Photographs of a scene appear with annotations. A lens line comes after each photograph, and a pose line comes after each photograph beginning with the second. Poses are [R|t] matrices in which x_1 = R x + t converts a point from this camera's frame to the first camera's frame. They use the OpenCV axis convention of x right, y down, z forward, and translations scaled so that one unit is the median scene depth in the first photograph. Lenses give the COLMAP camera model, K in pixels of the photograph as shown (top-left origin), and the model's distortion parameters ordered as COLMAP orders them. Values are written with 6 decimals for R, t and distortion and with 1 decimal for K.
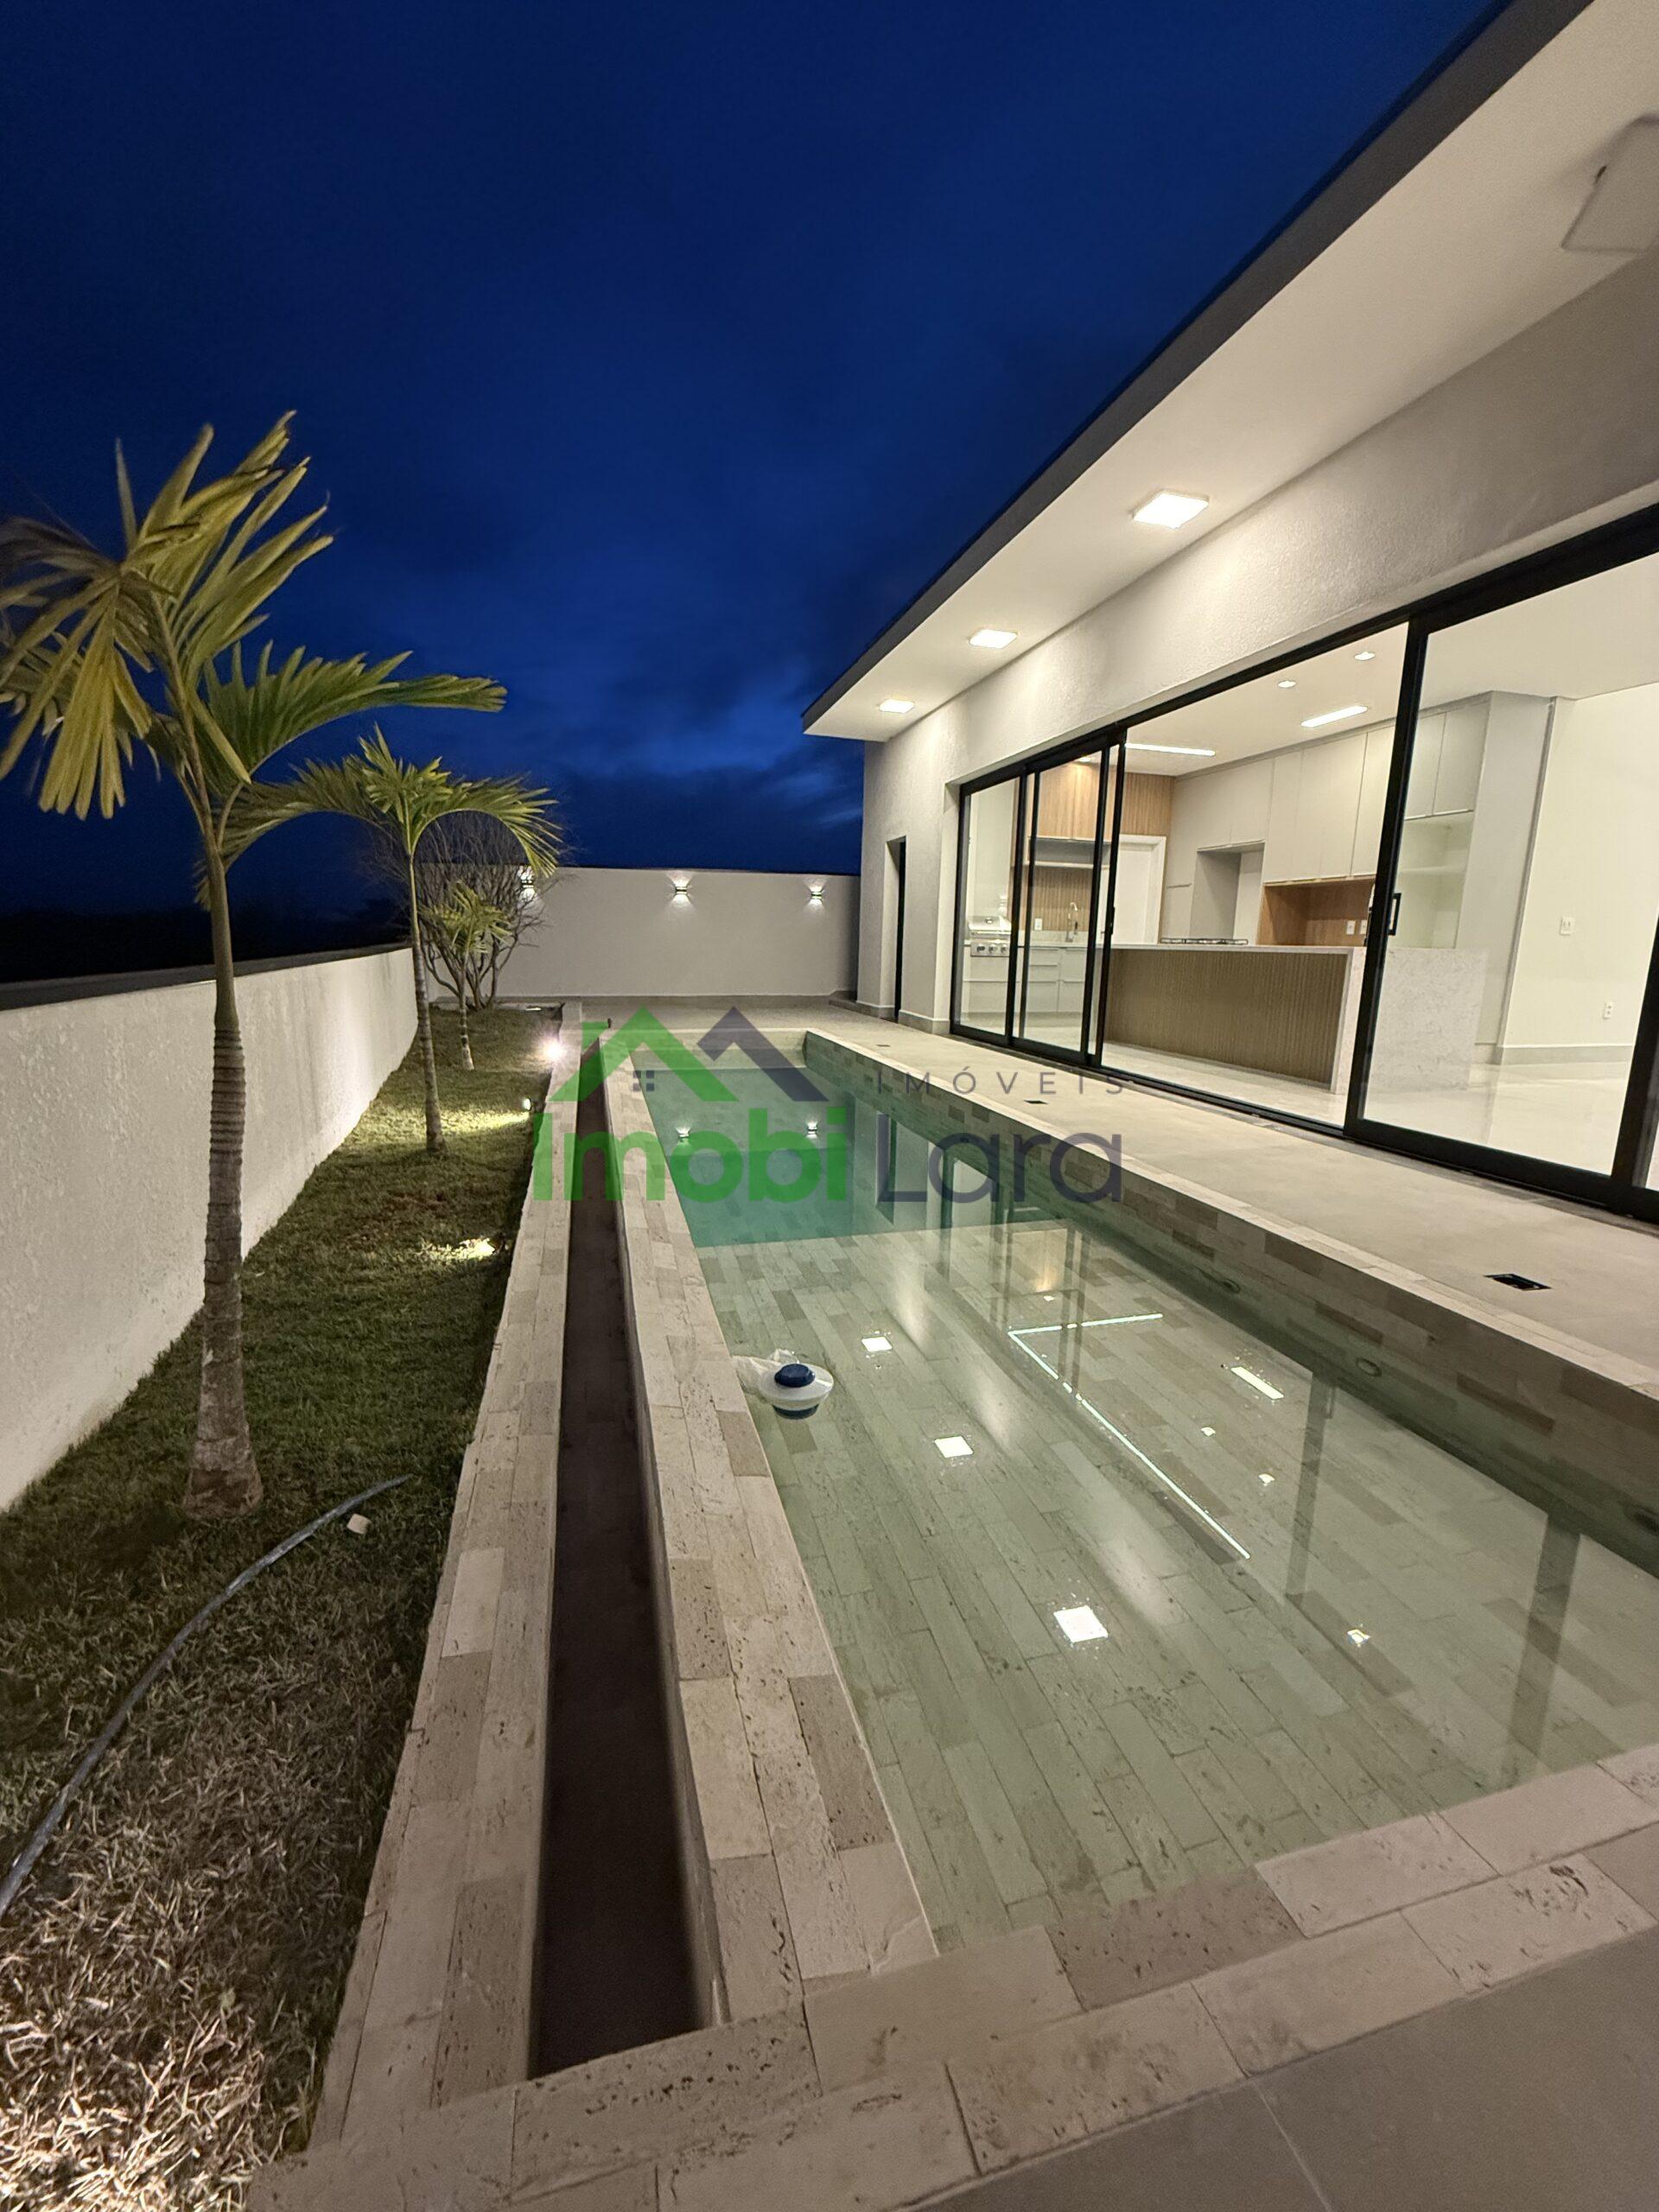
lens RADIAL K [[887.9, 0, 826.5], [0, 887.9, 1100.6], [0, 0, 1]] dist [-0.000762, 0.001238]
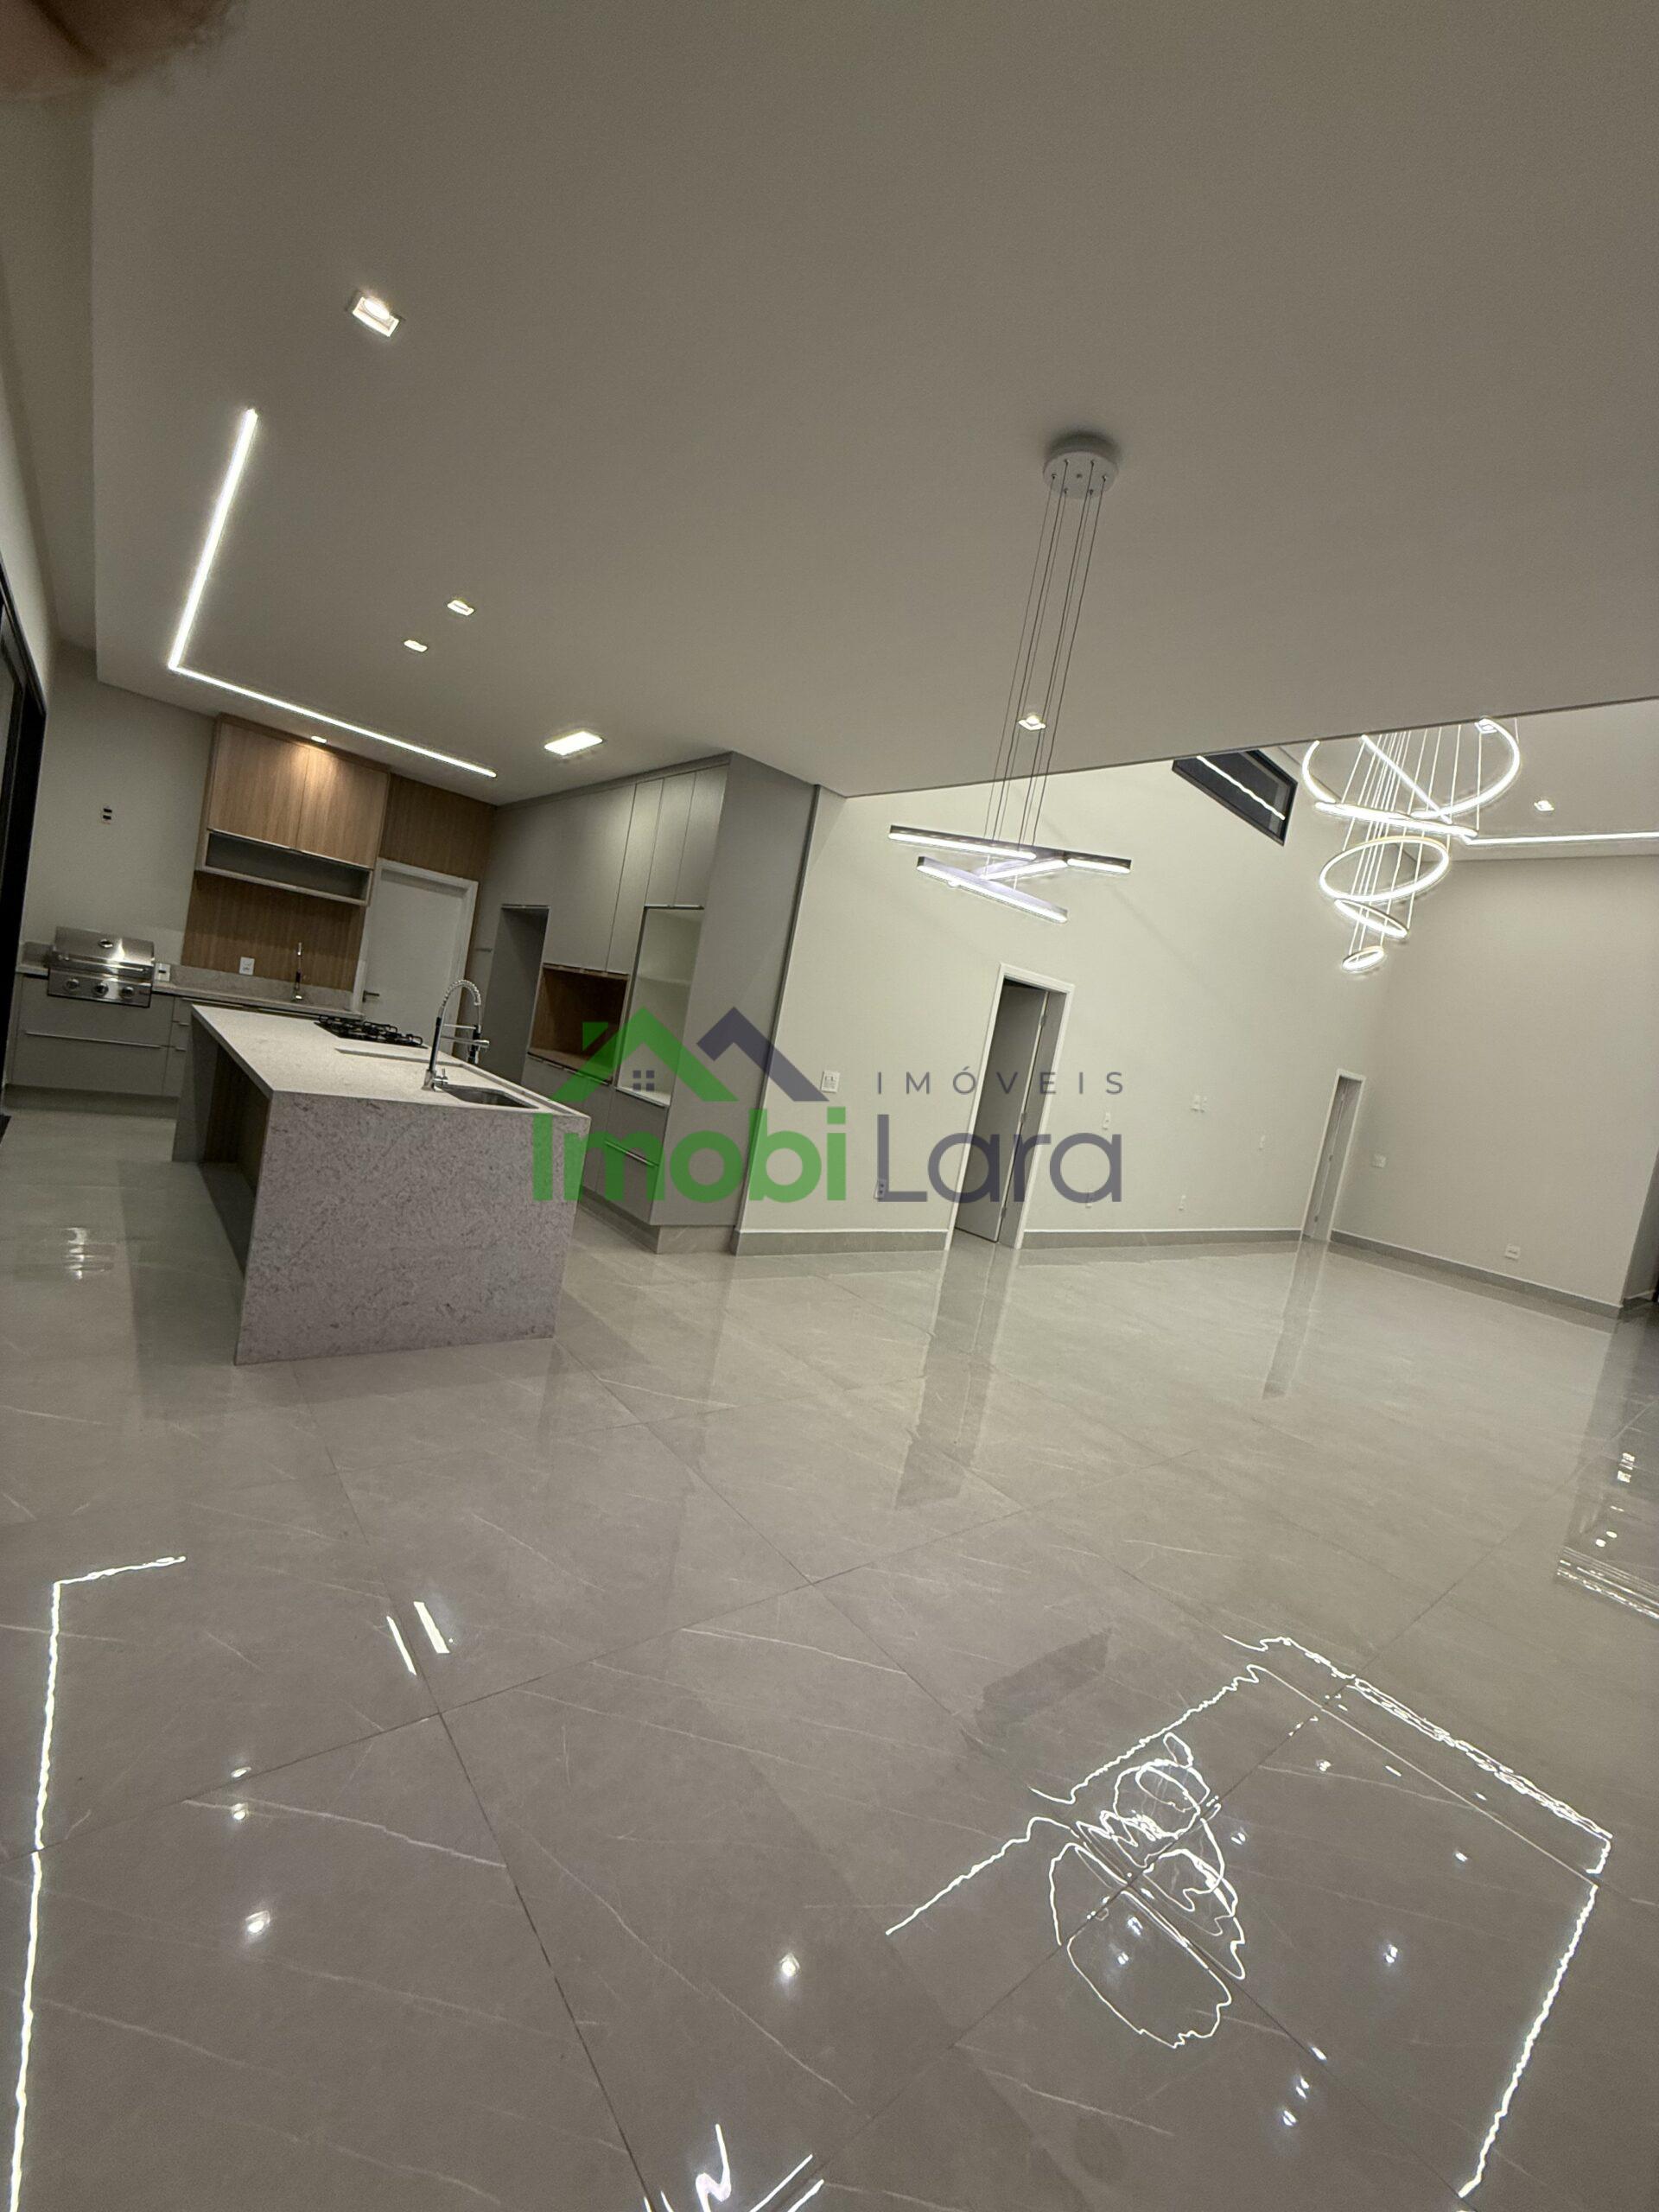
lens RADIAL K [[887.9, 0, 826.8], [0, 887.9, 1098.9], [0, 0, 1]] dist [-0.000762, 0.001238]
pose [[0.898115, 0.115267, 0.424385, 0.459783], [-0.090683, 0.992840, -0.077755, -0.110635], [-0.430309, 0.031348, 0.902137, 0.271133]]
